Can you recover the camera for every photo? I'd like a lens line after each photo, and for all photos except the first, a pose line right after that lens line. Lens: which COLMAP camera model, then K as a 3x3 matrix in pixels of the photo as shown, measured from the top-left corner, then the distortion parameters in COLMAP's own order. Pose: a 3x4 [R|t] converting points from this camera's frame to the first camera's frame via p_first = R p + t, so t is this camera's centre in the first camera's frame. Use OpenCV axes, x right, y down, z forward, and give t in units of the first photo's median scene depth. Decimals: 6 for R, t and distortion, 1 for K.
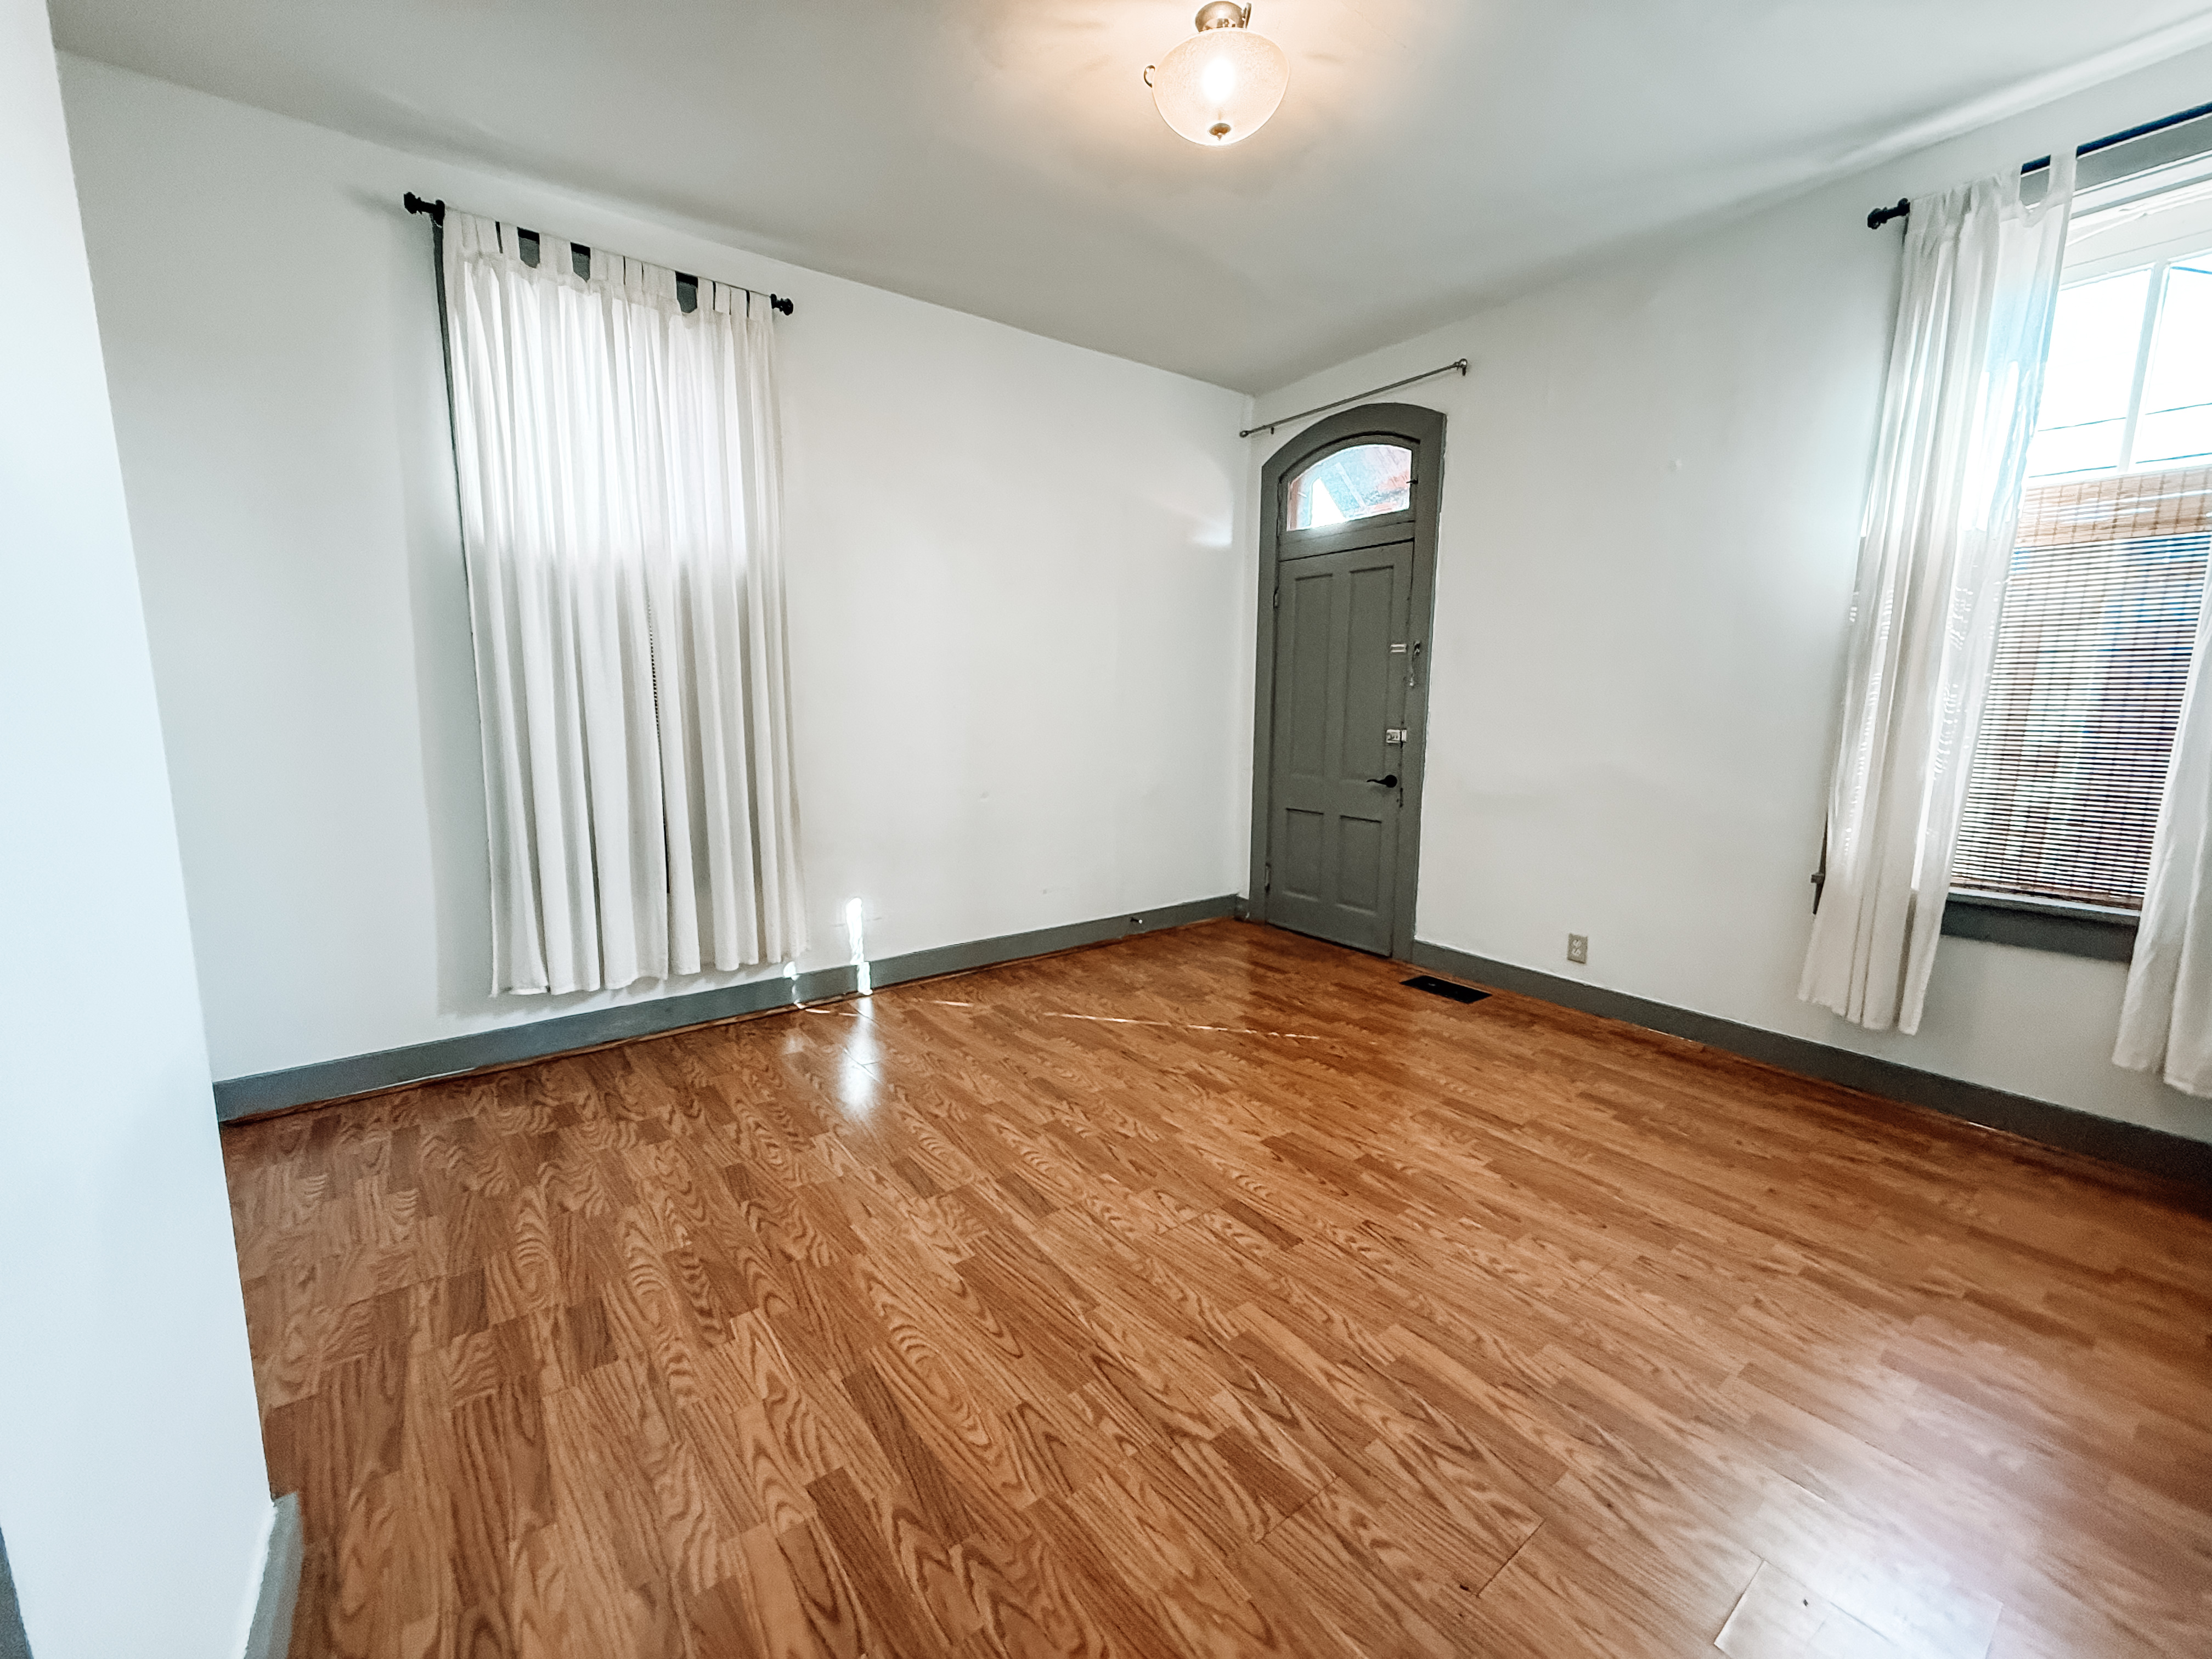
lens RADIAL K [[875.7, 0, 1106.0], [0, 875.7, 829.5], [0, 0, 1]] dist [0.001170, 0.000098]
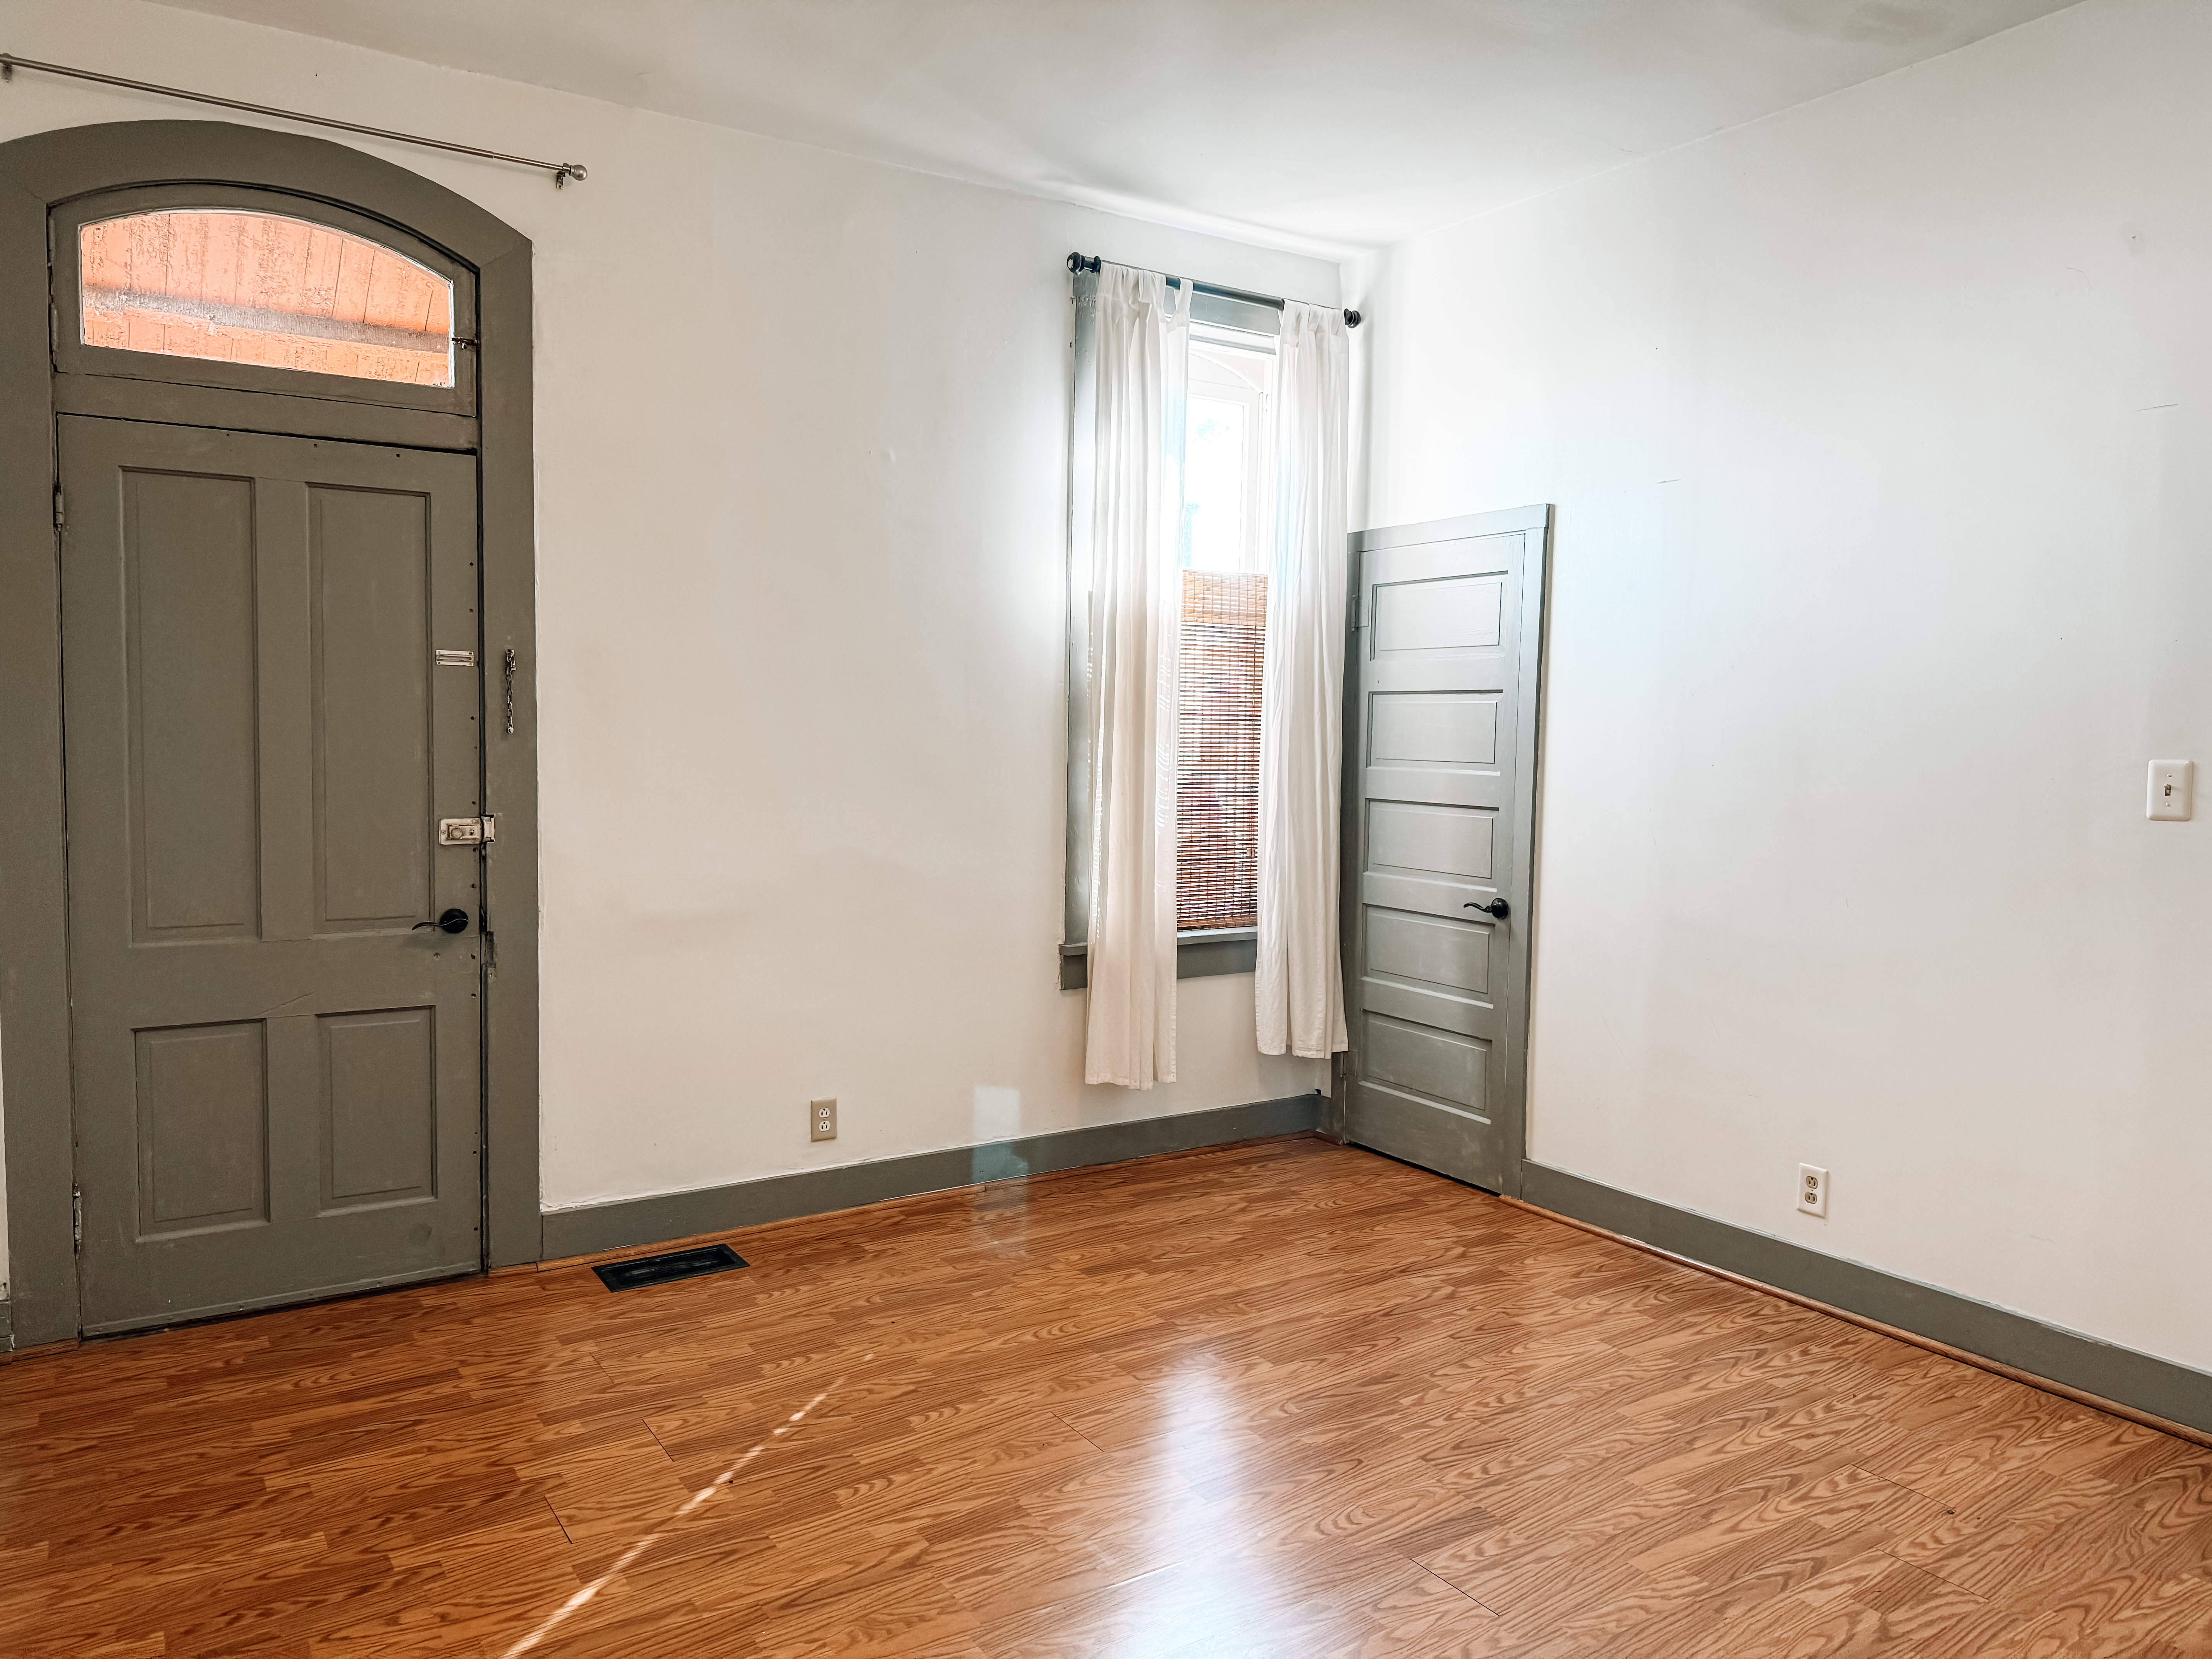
lens RADIAL K [[1558.2, 0, 1106.0], [0, 1558.2, 829.5], [0, 0, 1]] dist [0.055712, -0.069012]
pose [[0.070833, -0.072871, 0.994823, -0.726583], [0.137458, 0.988526, 0.062622, -0.151951], [-0.987972, 0.132311, 0.080036, 0.755297]]
